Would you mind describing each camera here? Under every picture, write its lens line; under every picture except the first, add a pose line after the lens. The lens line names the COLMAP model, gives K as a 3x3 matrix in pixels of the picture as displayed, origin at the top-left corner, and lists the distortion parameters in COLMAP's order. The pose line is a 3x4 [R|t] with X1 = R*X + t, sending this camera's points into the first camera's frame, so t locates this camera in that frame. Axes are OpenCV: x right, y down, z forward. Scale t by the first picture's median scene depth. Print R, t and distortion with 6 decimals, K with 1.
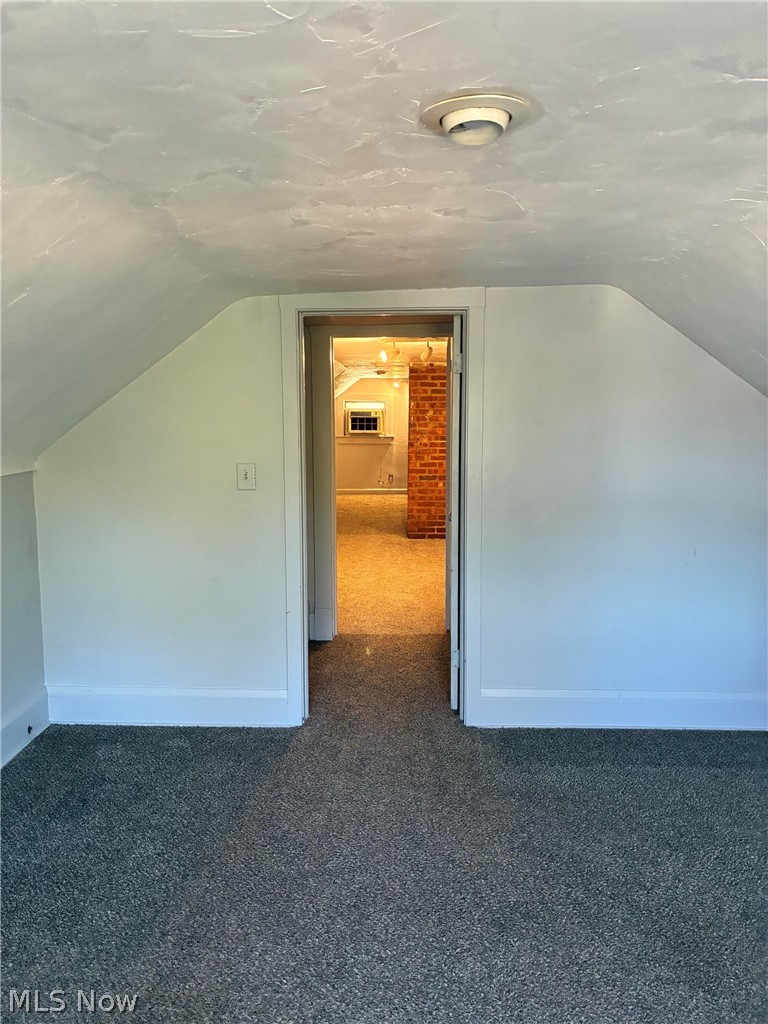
lens RADIAL K [[772.3, 0, 381.3], [0, 772.3, 513.6], [0, 0, 1]] dist [0.046391, -0.060371]
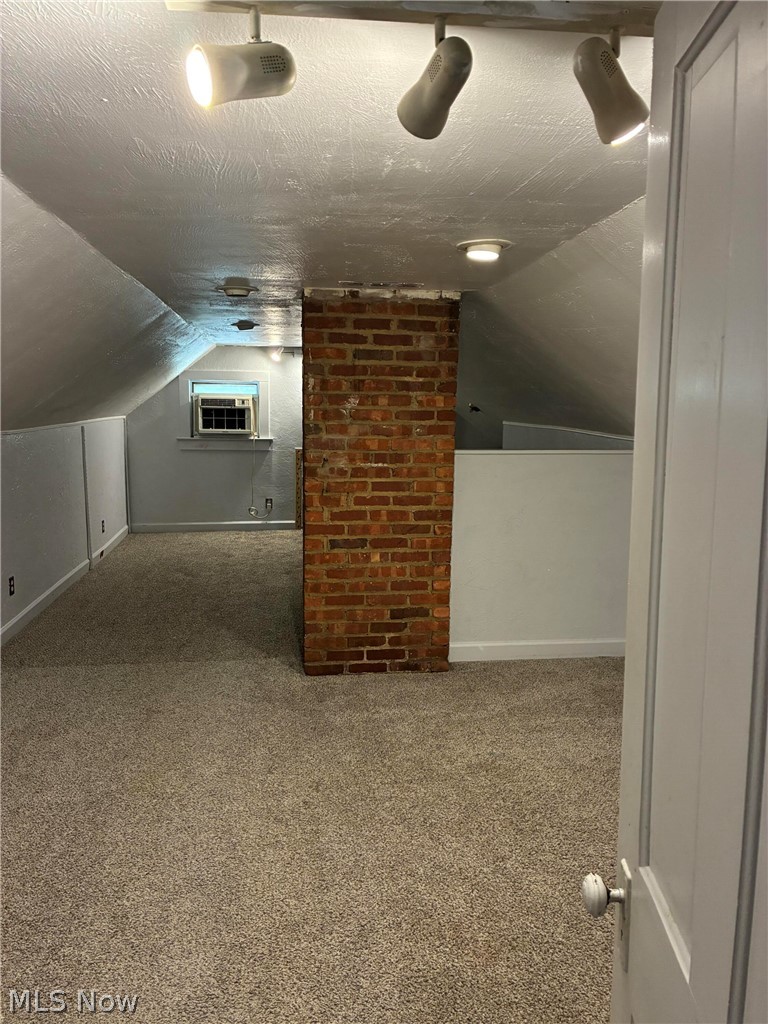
lens RADIAL K [[772.3, 0, 388.2], [0, 772.3, 510.2], [0, 0, 1]] dist [0.046391, -0.060371]
pose [[0.986993, -0.013676, 0.160179, 0.010810], [0.012164, 0.999872, 0.010416, -0.070683], [-0.160301, -0.008332, 0.987033, 0.544494]]
